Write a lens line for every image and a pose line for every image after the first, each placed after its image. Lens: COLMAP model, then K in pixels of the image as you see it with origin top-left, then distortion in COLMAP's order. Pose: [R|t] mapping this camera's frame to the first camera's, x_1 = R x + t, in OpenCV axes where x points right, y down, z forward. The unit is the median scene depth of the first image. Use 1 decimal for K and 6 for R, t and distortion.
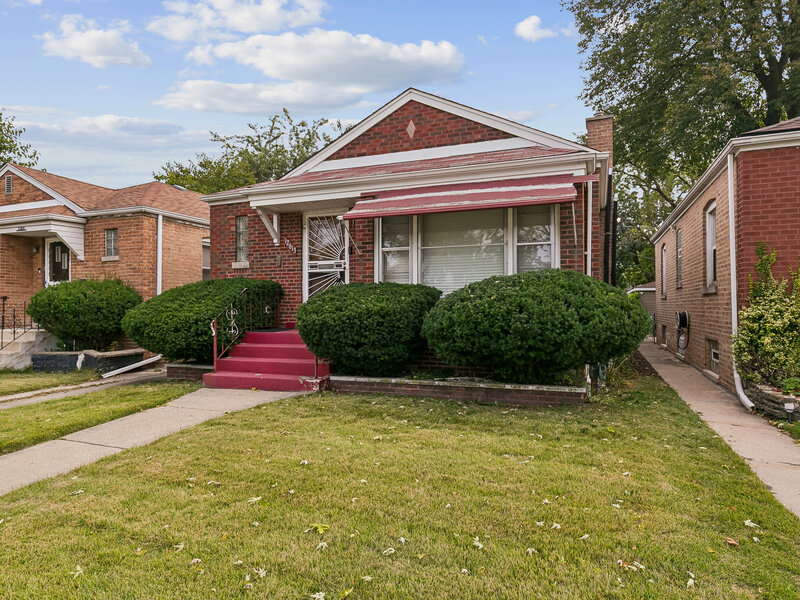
lens RADIAL K [[510.2, 0, 405.3], [0, 510.2, 301.6], [0, 0, 1]] dist [0.005460, 0.000576]
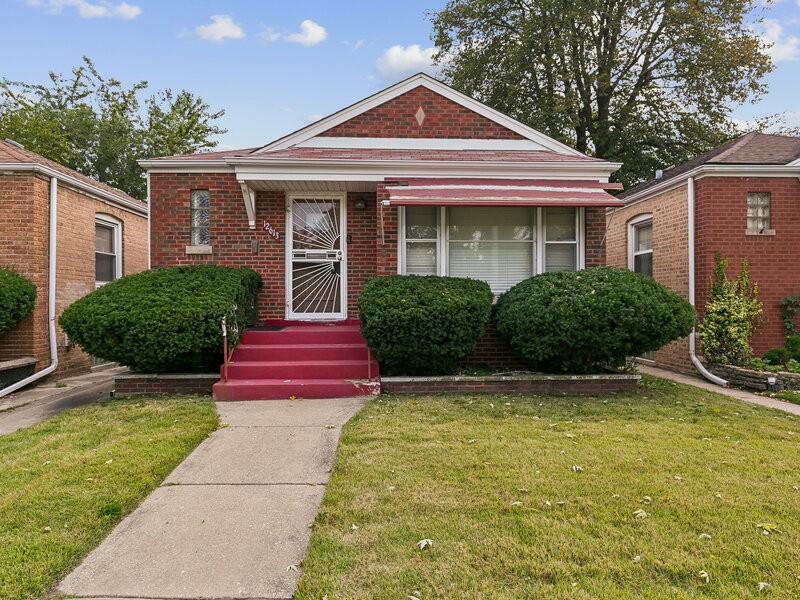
lens RADIAL K [[510.2, 0, 406.6], [0, 510.2, 301.3], [0, 0, 1]] dist [0.005460, 0.000576]
pose [[0.913232, 0.004969, 0.407410, -0.424877], [-0.007163, 0.999967, 0.003860, 0.006492], [-0.407378, -0.006443, 0.913237, 0.142752]]
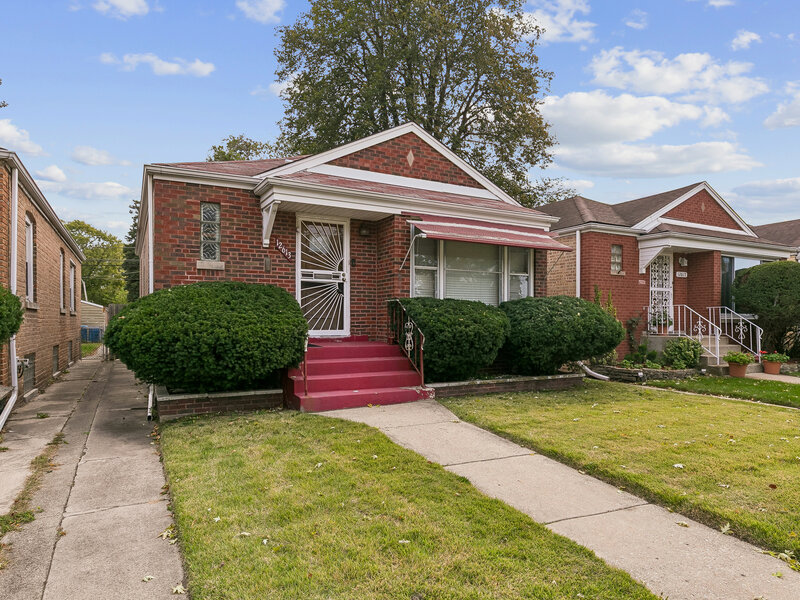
lens RADIAL K [[510.2, 0, 411.5], [0, 510.2, 325.3], [0, 0, 1]] dist [0.005460, 0.000576]
pose [[0.640237, 0.001425, 0.768176, -0.881704], [-0.014024, 0.999853, 0.009833, 0.011213], [-0.768050, -0.017069, 0.640163, 0.307903]]
